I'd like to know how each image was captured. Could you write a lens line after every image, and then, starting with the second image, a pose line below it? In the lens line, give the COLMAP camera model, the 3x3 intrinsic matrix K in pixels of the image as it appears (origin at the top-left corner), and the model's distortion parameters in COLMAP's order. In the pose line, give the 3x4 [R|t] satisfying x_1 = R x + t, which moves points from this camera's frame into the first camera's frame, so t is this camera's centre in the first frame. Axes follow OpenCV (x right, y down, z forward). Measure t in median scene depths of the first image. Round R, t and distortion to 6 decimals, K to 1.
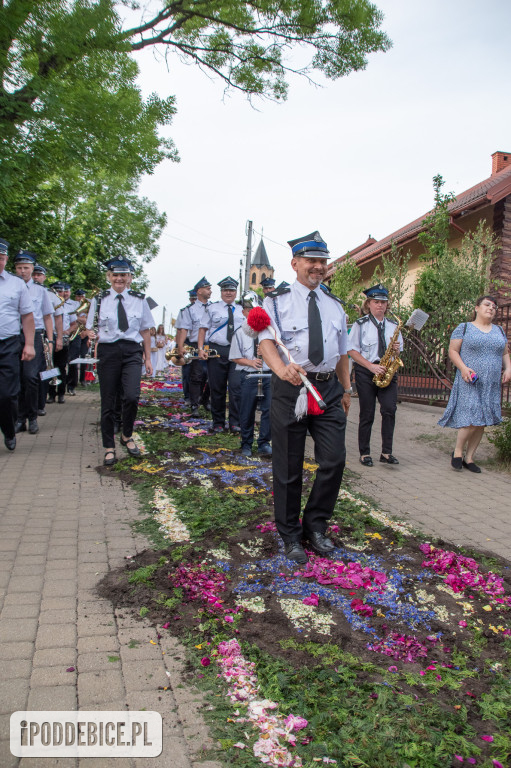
lens RADIAL K [[605.7, 0, 262.9], [0, 605.7, 387.4], [0, 0, 1]] dist [-0.158516, 0.123373]
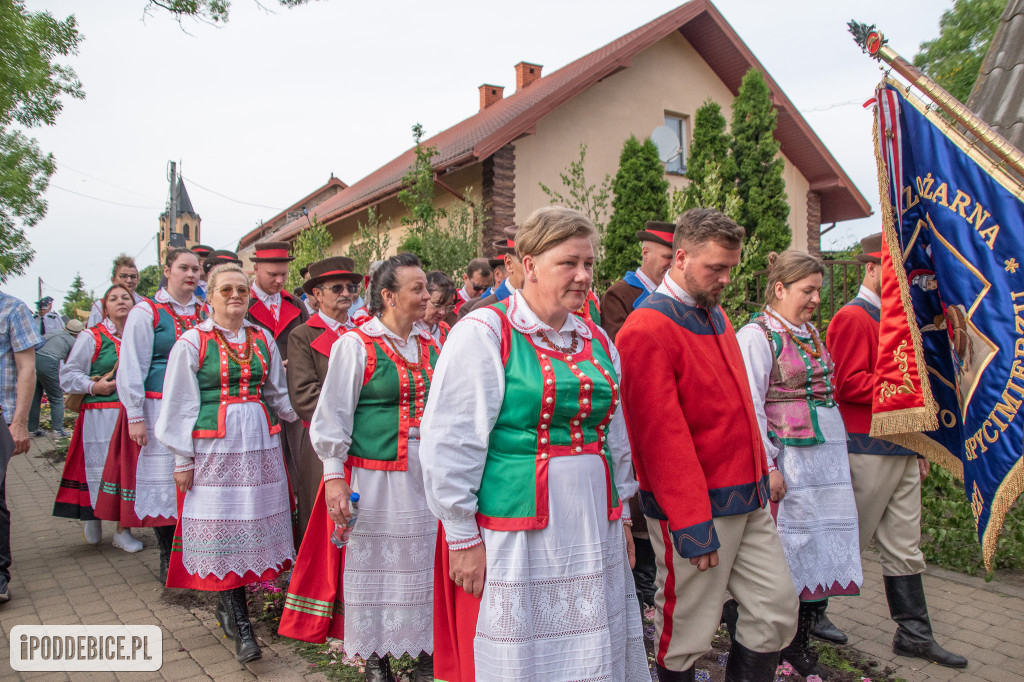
lens RADIAL K [[815.6, 0, 511.3], [0, 815.6, 345.3], [0, 0, 1]] dist [-0.168038, 0.145347]
pose [[0.924770, -0.070758, 0.373890, -0.036417], [0.081845, 0.996549, -0.013839, -0.011432], [-0.371620, 0.043399, 0.927370, -0.121101]]
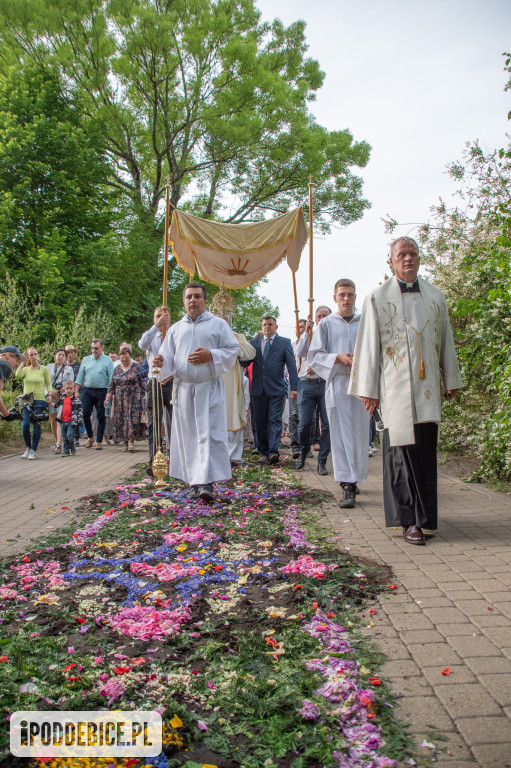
lens RADIAL K [[605.7, 0, 262.9], [0, 605.7, 387.4], [0, 0, 1]] dist [-0.158516, 0.123373]
pose [[0.959277, -0.085464, -0.269228, 0.296755], [0.055045, 0.991417, -0.118585, 0.101691], [0.277052, 0.098936, 0.955748, -0.593403]]
